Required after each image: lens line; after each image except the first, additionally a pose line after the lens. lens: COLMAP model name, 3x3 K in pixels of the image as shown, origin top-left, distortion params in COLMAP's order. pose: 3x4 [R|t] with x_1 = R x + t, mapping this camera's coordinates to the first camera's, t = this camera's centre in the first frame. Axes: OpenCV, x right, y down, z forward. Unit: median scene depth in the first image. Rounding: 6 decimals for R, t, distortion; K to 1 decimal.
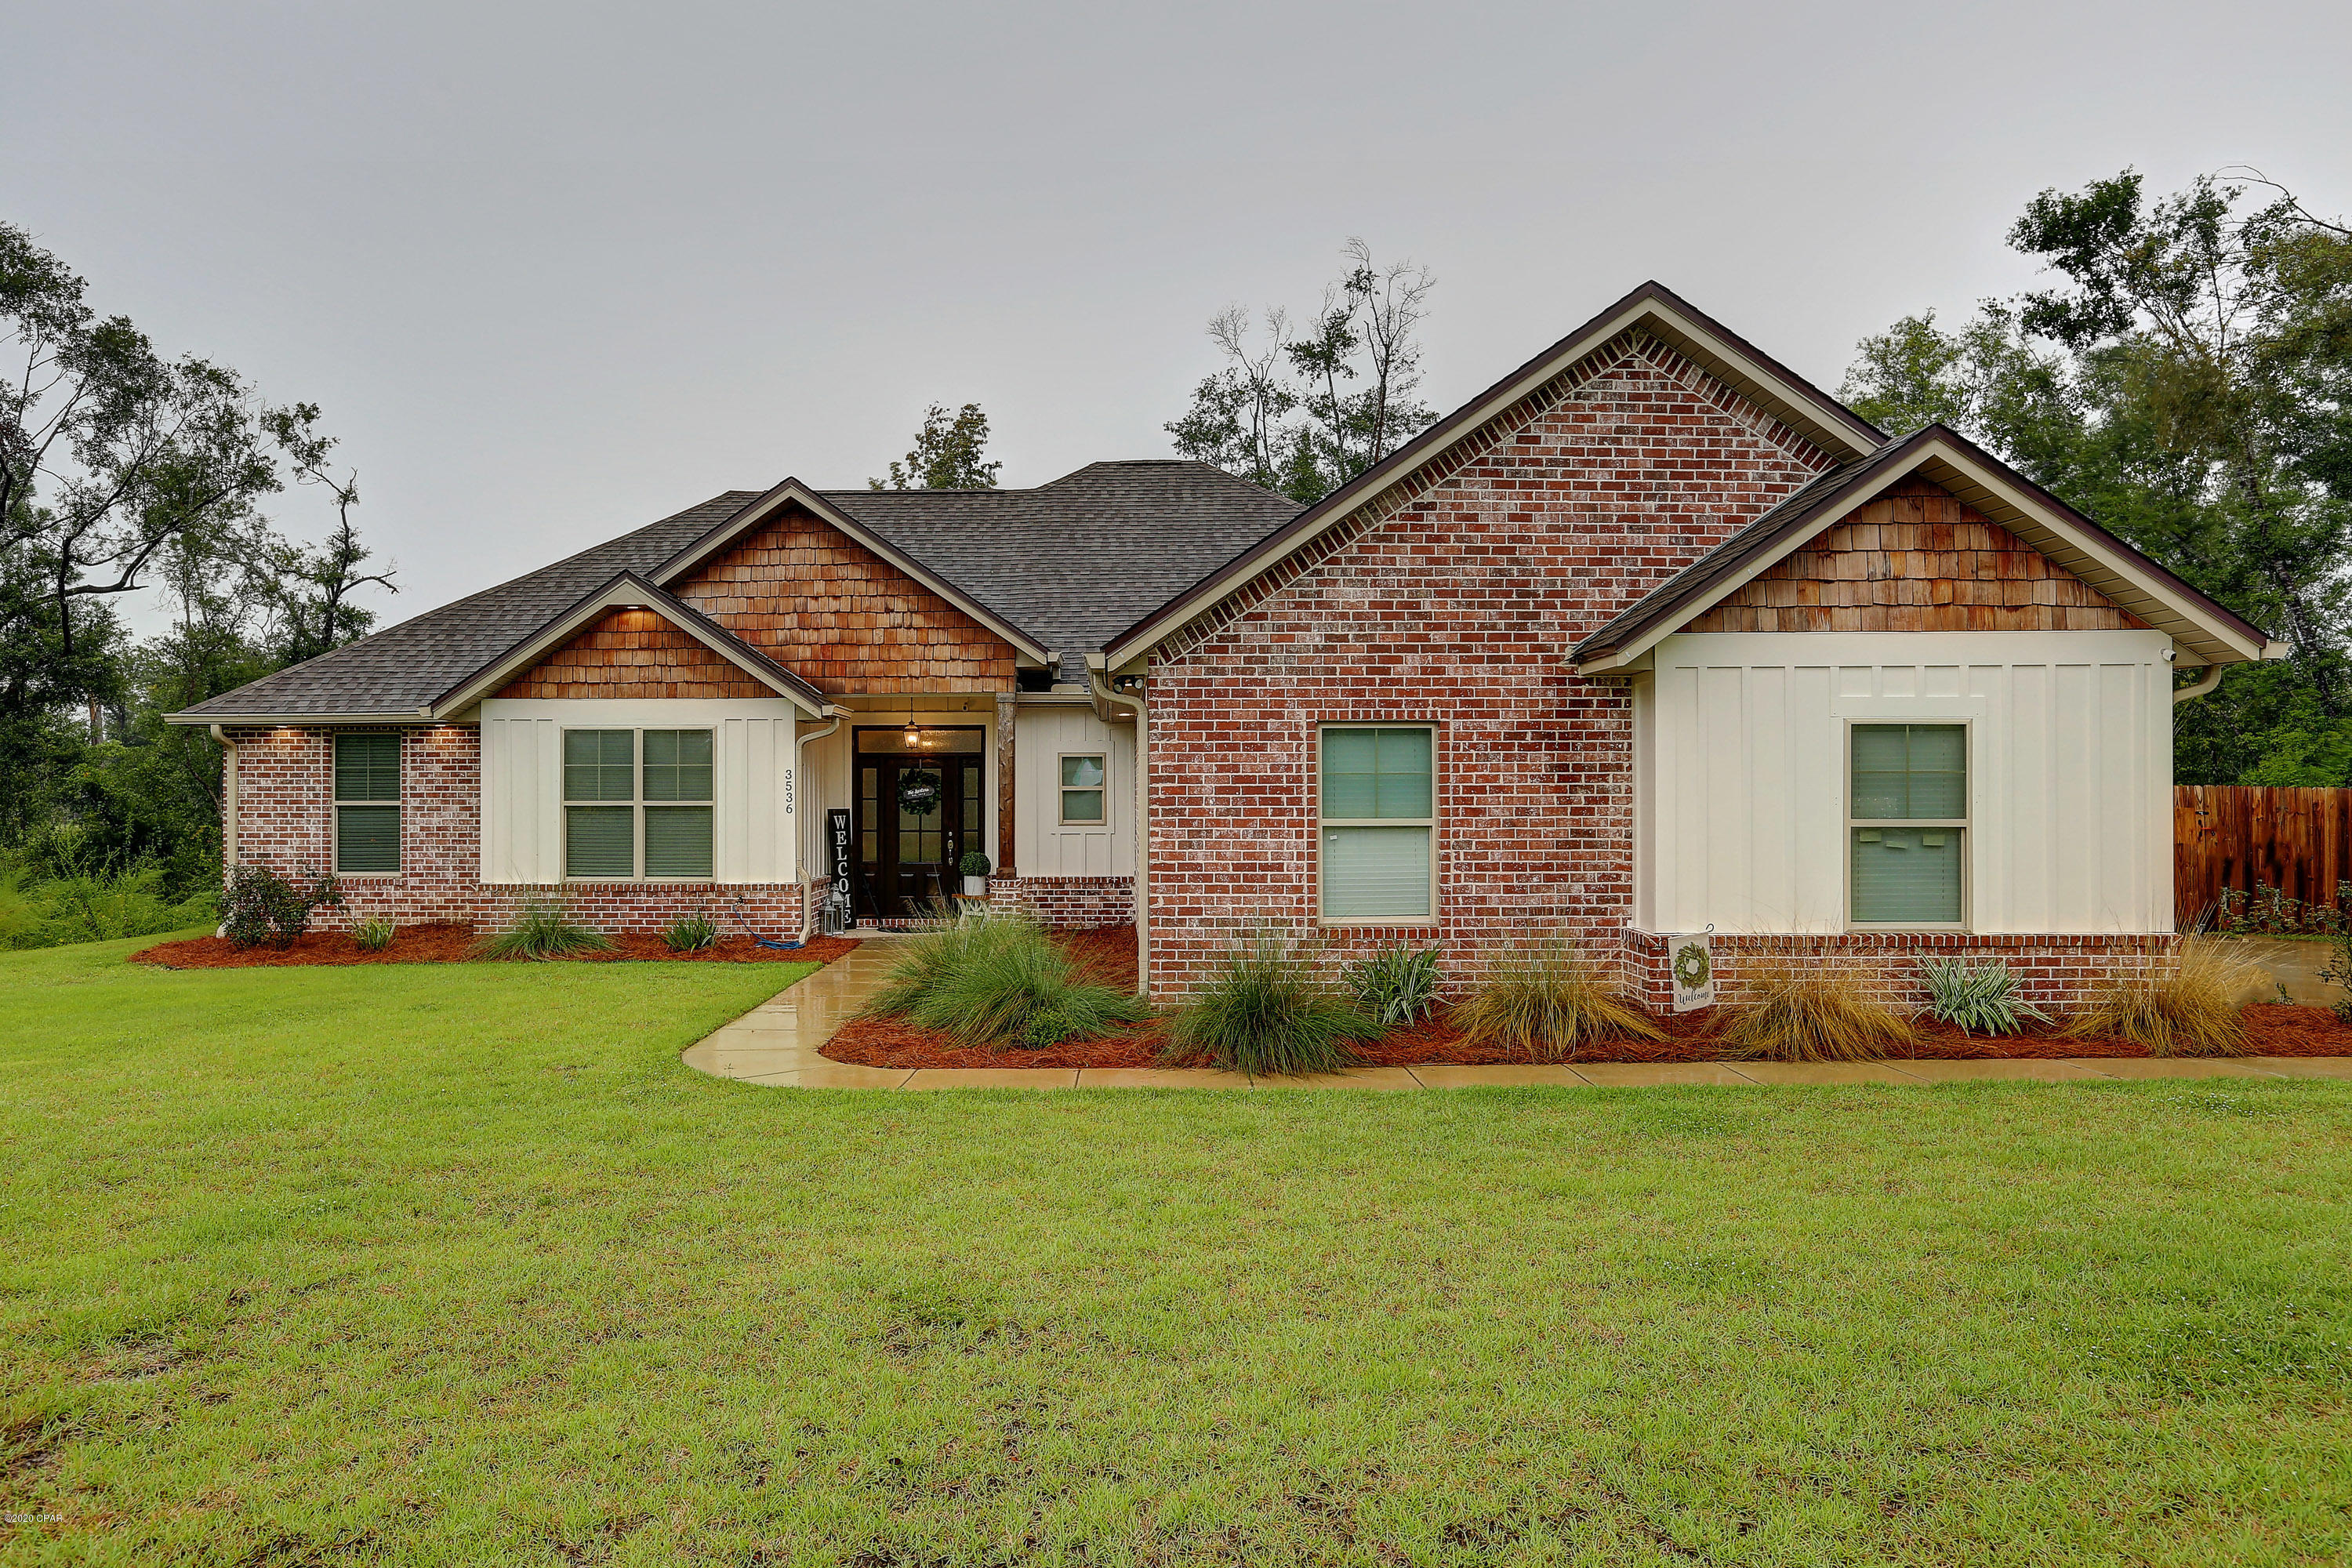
lens RADIAL K [[1602.6, 0, 1176.2], [0, 1602.6, 790.5], [0, 0, 1]] dist [0.004172, 0.005053]
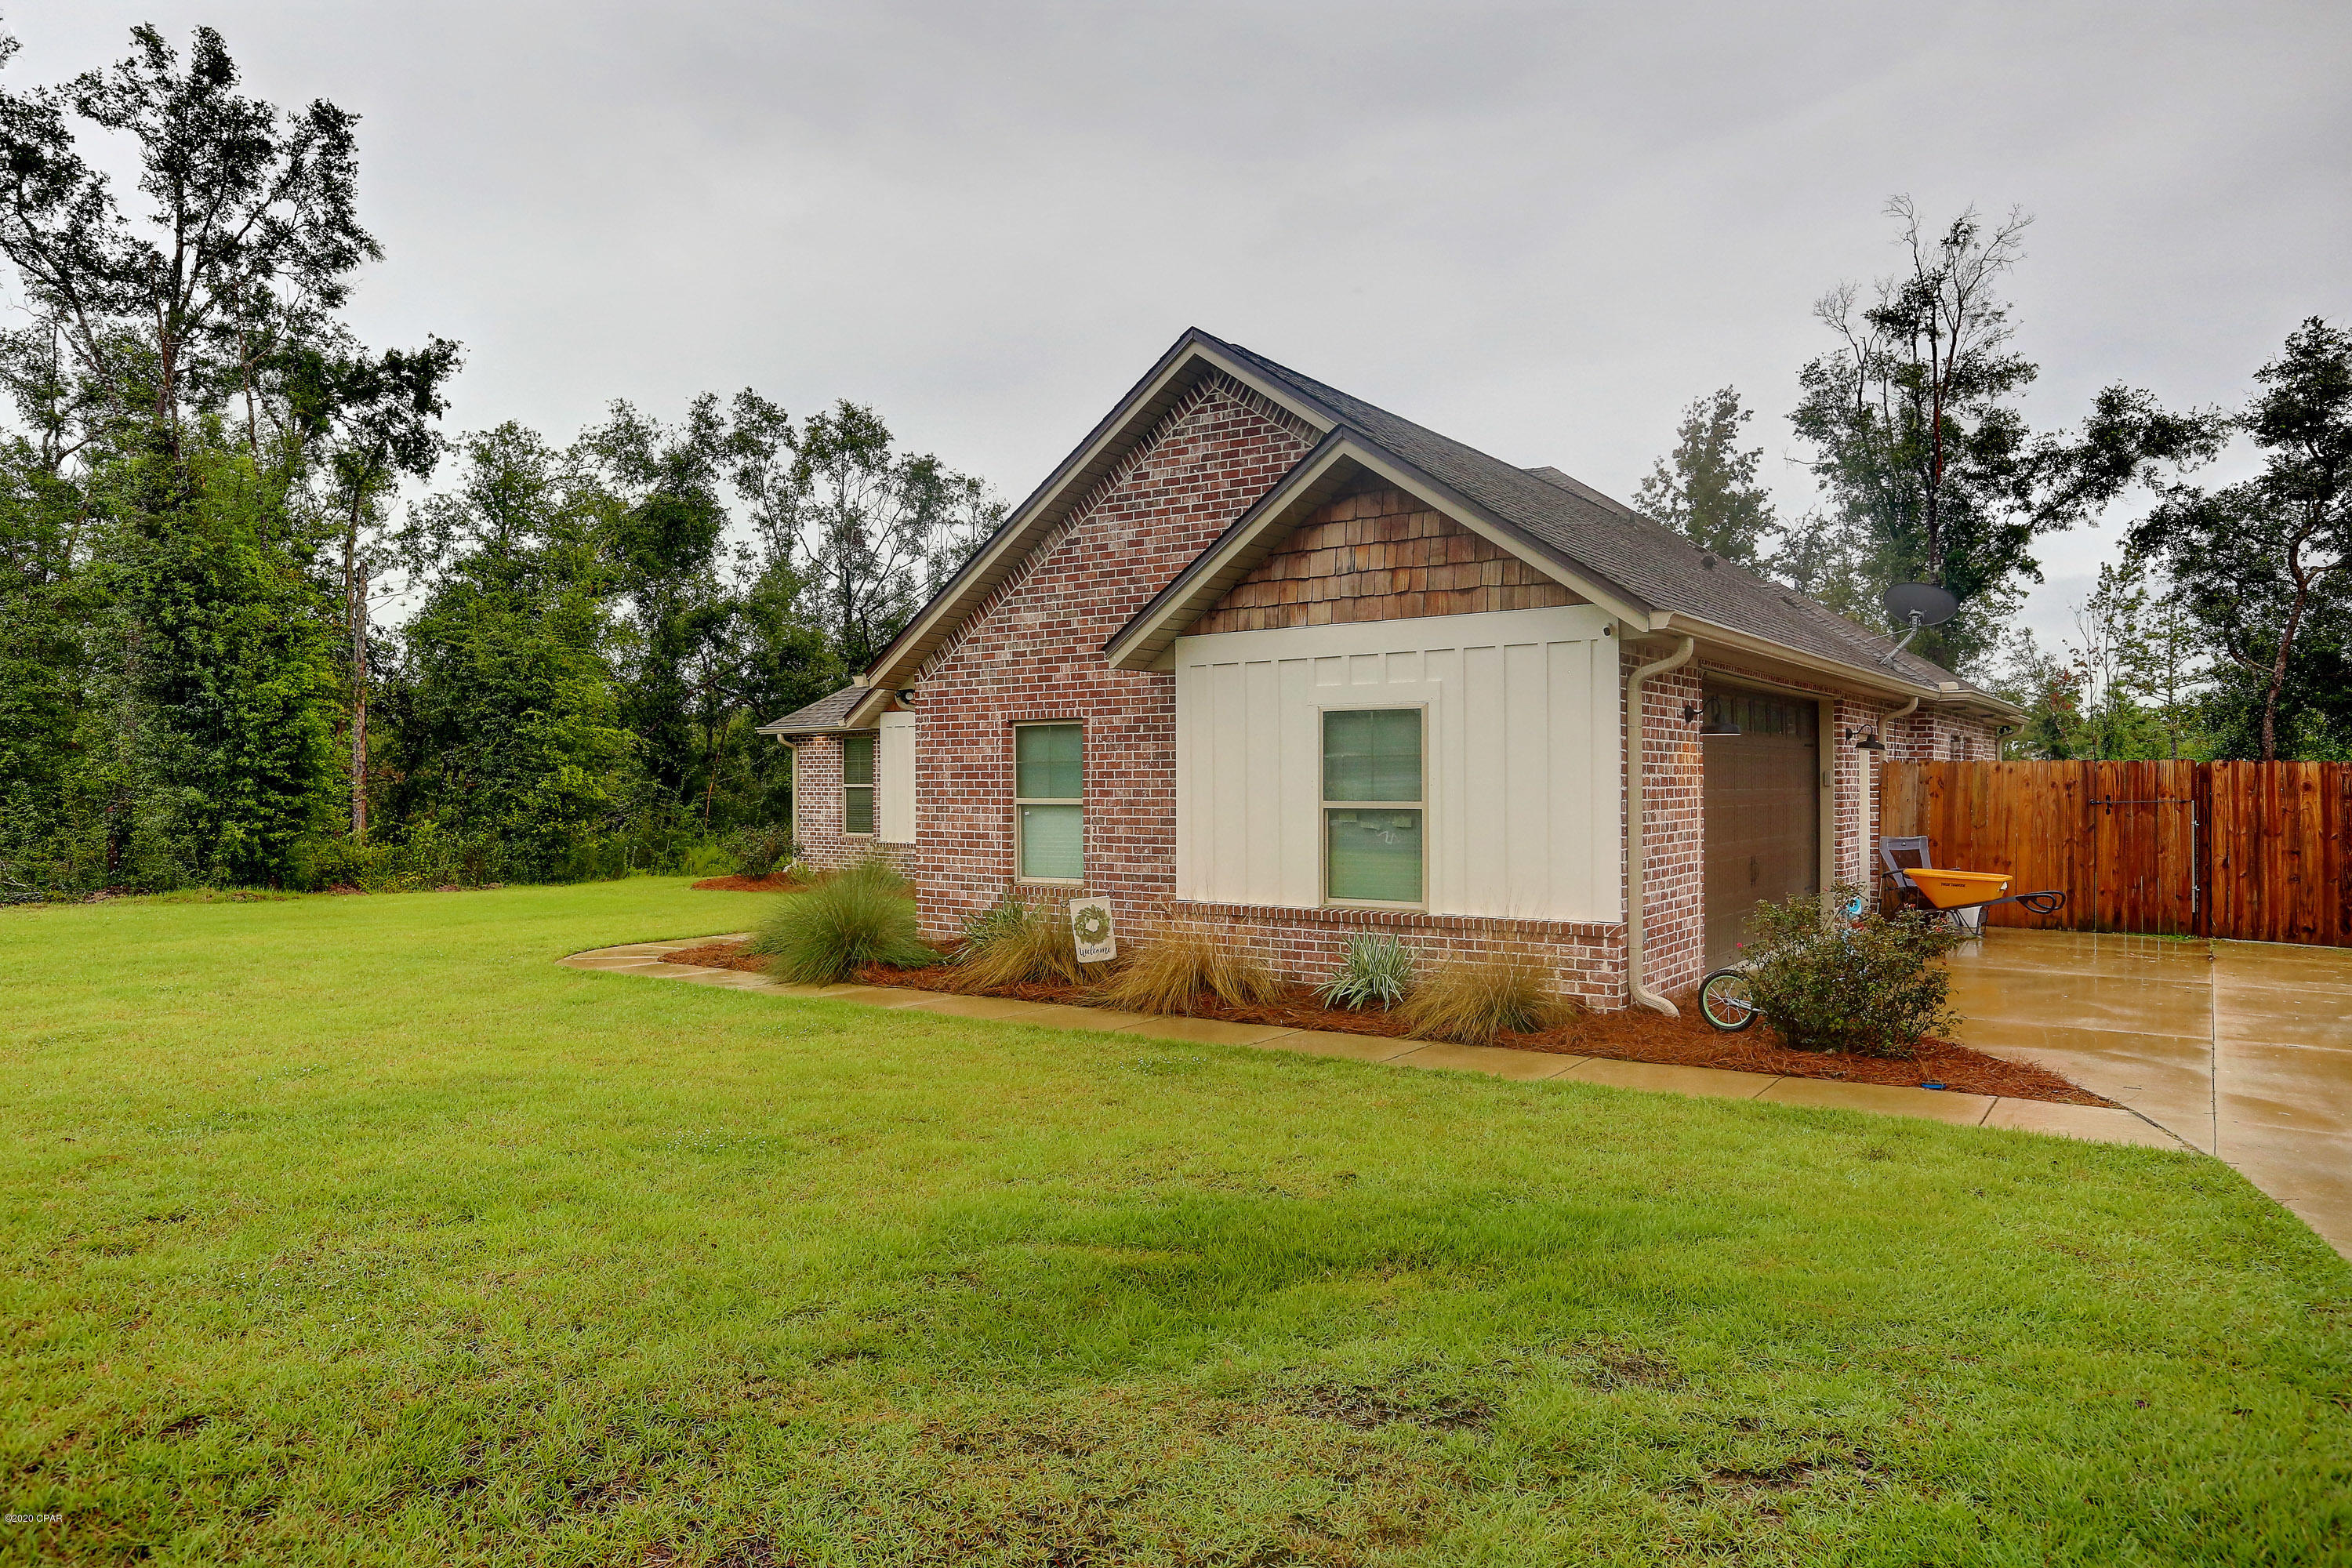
lens RADIAL K [[1505.4, 0, 1176.5], [0, 1505.4, 780.9], [0, 0, 1]] dist [-0.023390, -0.000023]
pose [[0.795244, -0.001557, -0.606288, 0.908658], [0.004513, 0.999984, 0.003350, 0.000577], [0.606273, -0.005400, 0.795238, 0.139397]]
